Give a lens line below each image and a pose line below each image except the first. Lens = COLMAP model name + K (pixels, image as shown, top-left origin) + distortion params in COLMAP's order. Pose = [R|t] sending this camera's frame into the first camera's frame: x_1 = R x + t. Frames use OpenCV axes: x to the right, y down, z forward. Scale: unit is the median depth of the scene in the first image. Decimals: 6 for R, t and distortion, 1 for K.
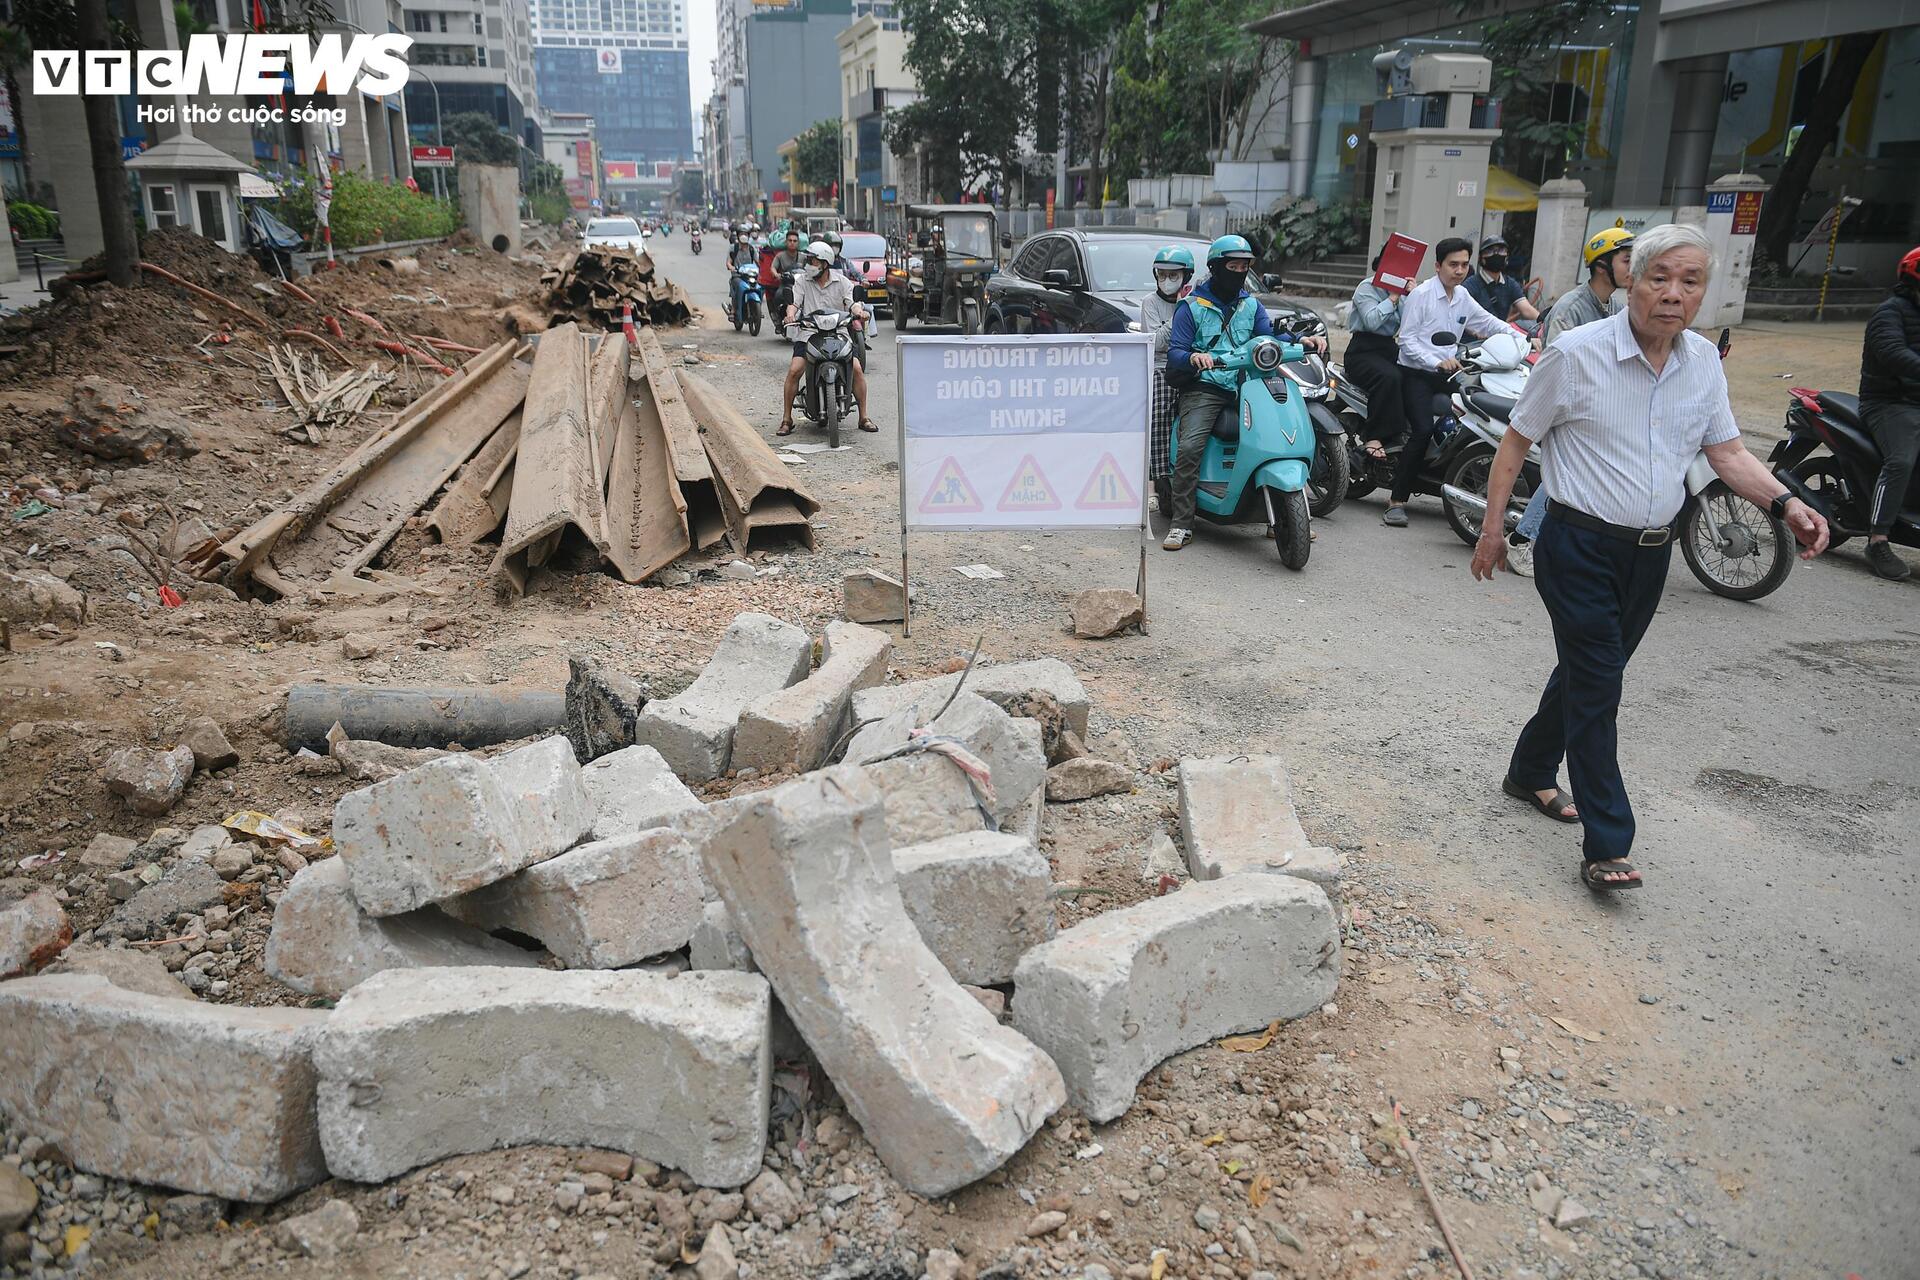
lens RADIAL K [[1297.9, 0, 941.7], [0, 1297.9, 623.8], [0, 0, 1]] dist [-0.004273, -0.005978]
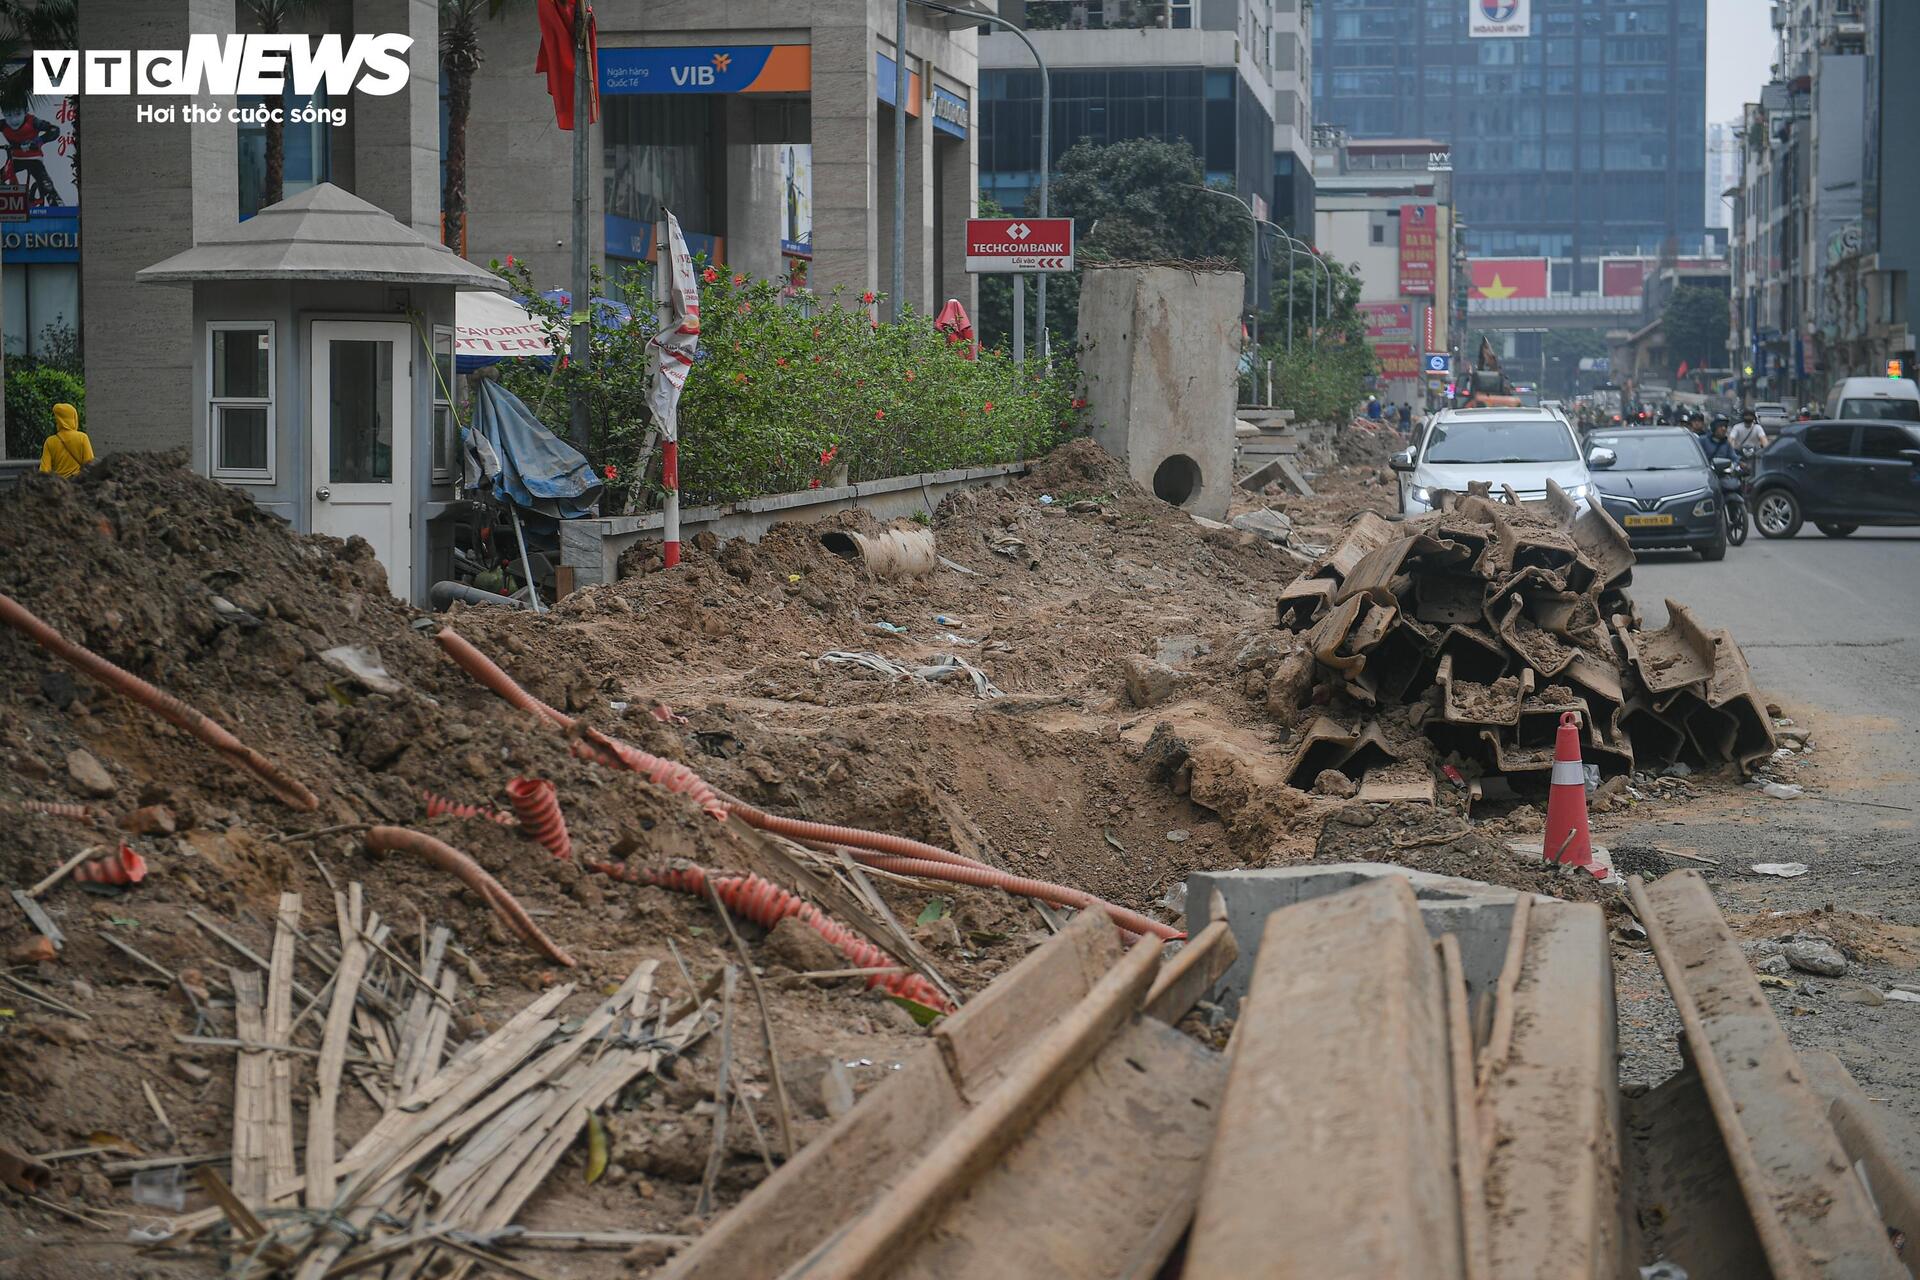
lens RADIAL K [[3677.7, 0, 964.5], [0, 3677.7, 638.6], [0, 0, 1]] dist [0.048122, 0.000000]
pose [[0.930337, 0.021822, -0.366057, -0.048848], [-0.107724, 0.970449, -0.215928, -0.051493], [0.350527, 0.240319, 0.905195, 0.153190]]
